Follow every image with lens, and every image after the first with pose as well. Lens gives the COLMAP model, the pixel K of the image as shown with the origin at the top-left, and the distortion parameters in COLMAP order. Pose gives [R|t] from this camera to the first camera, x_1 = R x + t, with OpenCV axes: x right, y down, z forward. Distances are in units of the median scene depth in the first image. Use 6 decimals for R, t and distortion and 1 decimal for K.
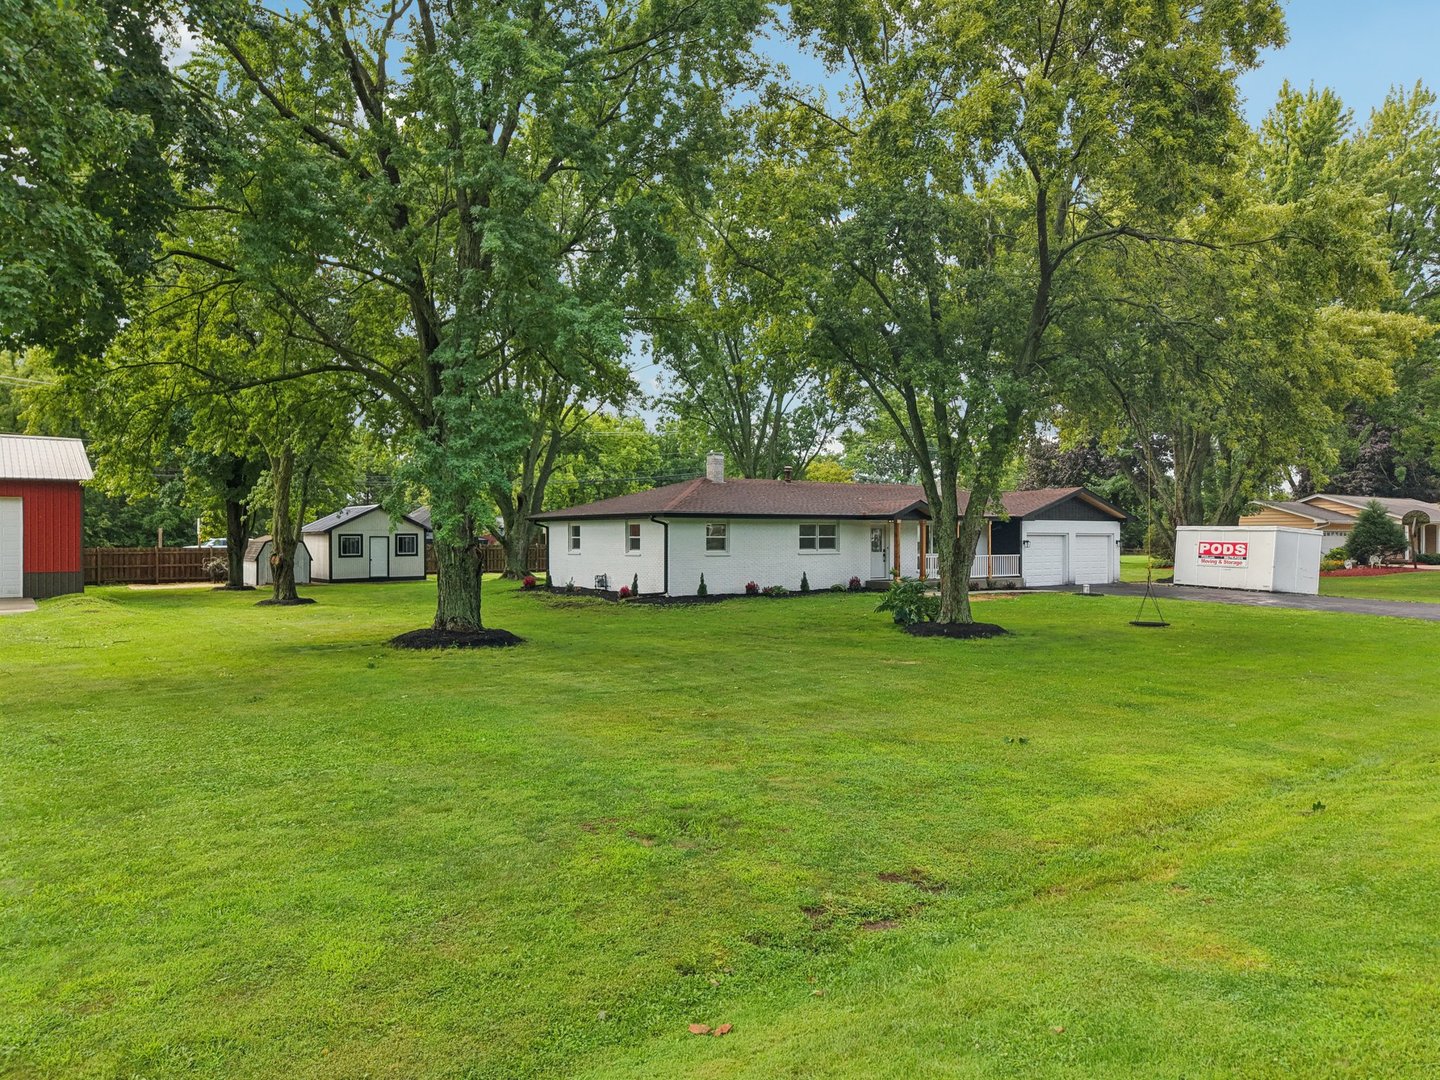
lens RADIAL K [[981.9, 0, 745.0], [0, 981.9, 540.7], [0, 0, 1]] dist [0.019339, -0.006979]
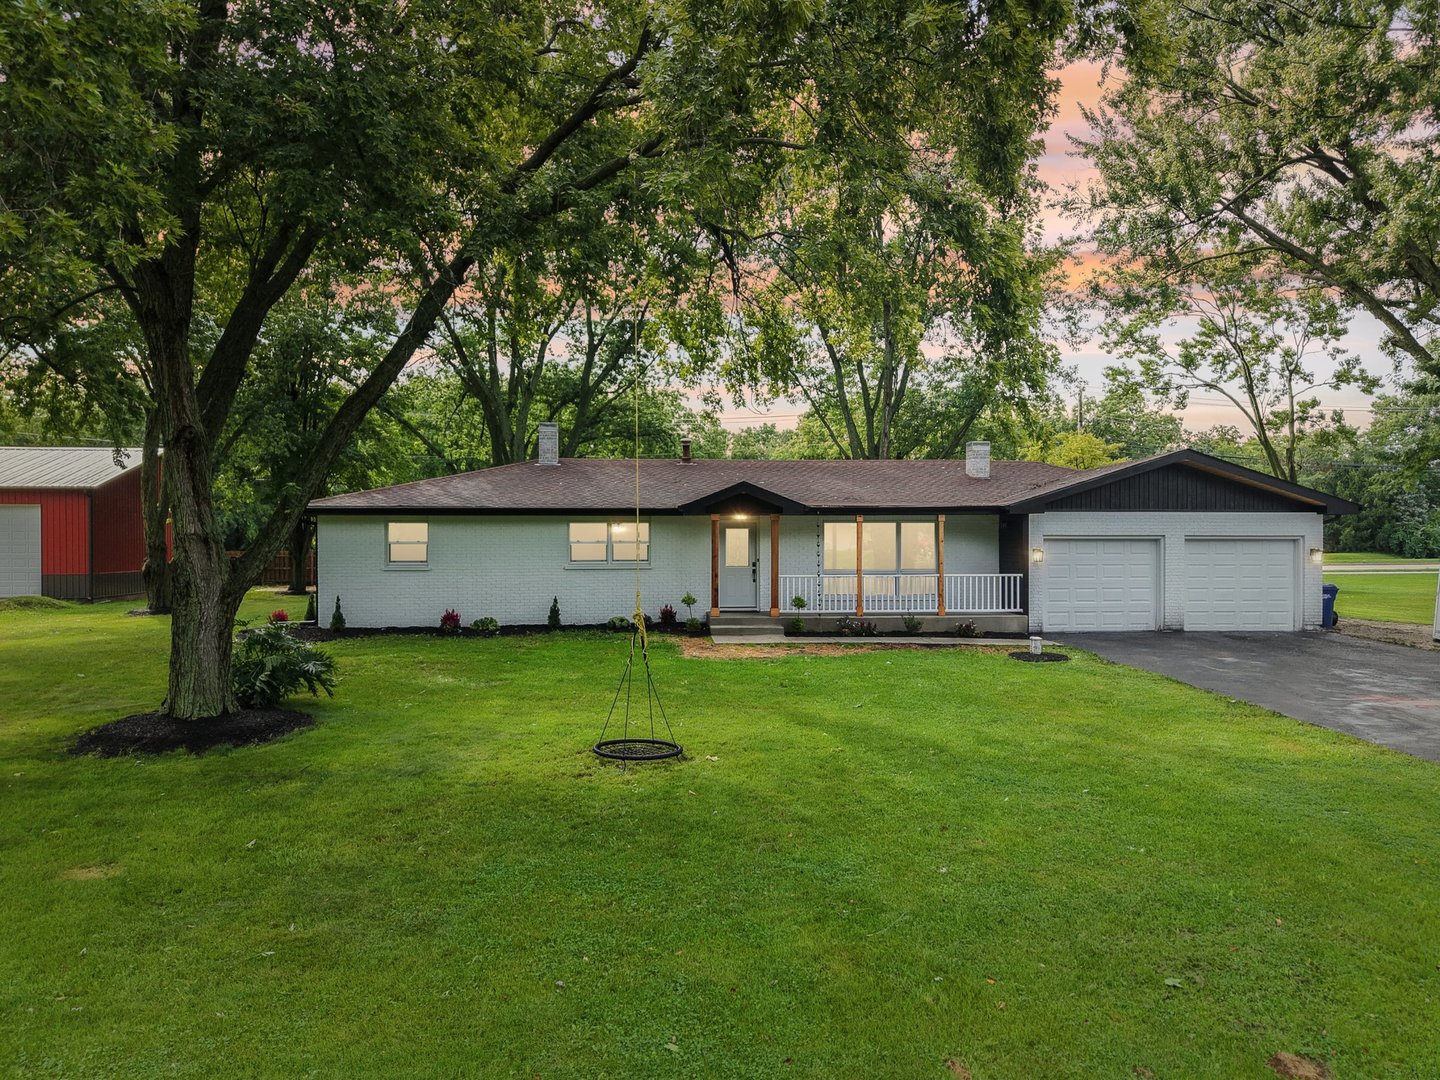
lens RADIAL K [[981.9, 0, 745.0], [0, 981.9, 540.7], [0, 0, 1]] dist [0.019339, -0.006979]
pose [[0.862954, 0.001487, -0.505281, 0.484297], [-0.003018, 0.999993, -0.002211, -0.003988], [0.505274, 0.003433, 0.862952, 0.490062]]
